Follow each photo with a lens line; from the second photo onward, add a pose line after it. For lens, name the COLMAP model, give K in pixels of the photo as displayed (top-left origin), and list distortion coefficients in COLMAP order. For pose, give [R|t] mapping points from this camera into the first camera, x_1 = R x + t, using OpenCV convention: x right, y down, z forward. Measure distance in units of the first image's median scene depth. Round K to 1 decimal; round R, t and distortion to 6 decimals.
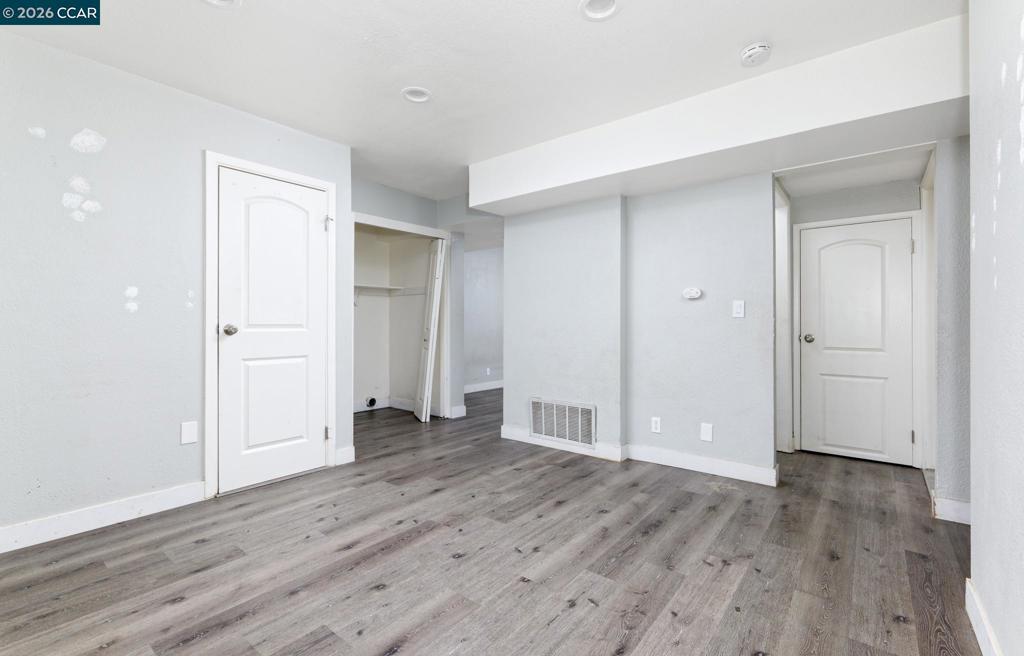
lens RADIAL K [[454.6, 0, 512.0], [0, 454.6, 328.0], [0, 0, 1]] dist [-0.002935, -0.000124]
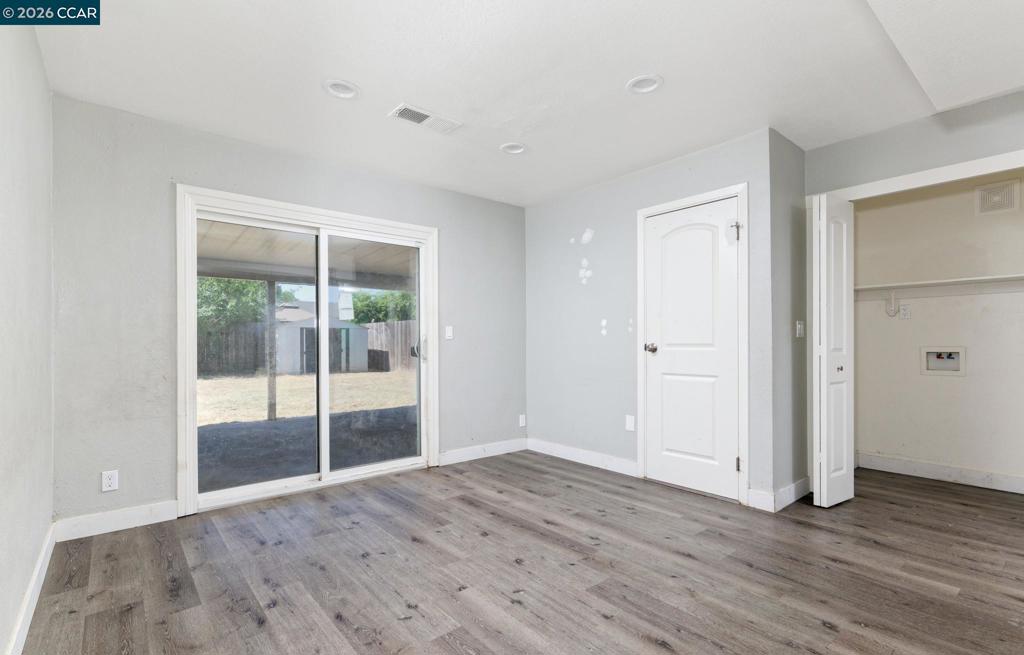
lens RADIAL K [[472.9, 0, 507.2], [0, 472.9, 346.1], [0, 0, 1]] dist [0.001151, 0.000323]
pose [[-0.203963, 0.006551, -0.978957, 0.855679], [-0.005503, 0.999954, 0.007838, -0.010975], [0.978963, 0.006985, -0.203918, 1.053570]]
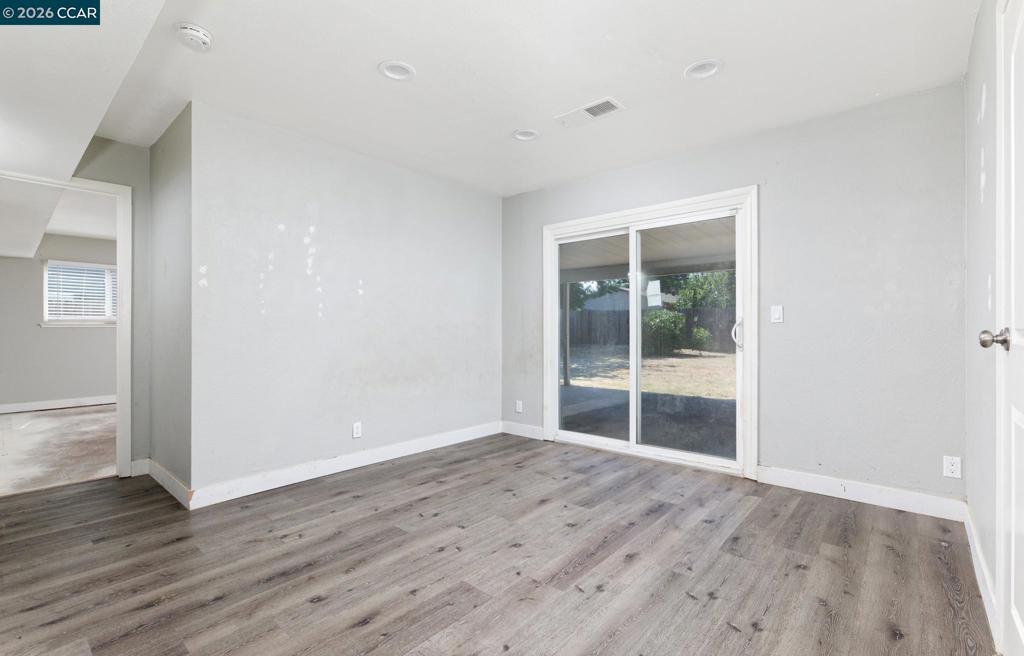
lens RADIAL K [[454.6, 0, 512.0], [0, 454.6, 328.0], [0, 0, 1]] dist [-0.002935, -0.000124]
pose [[-0.998978, 0.003748, 0.045041, -0.139806], [0.003985, 0.999979, 0.005168, -0.015334], [-0.045021, 0.005342, -0.998972, 1.823420]]
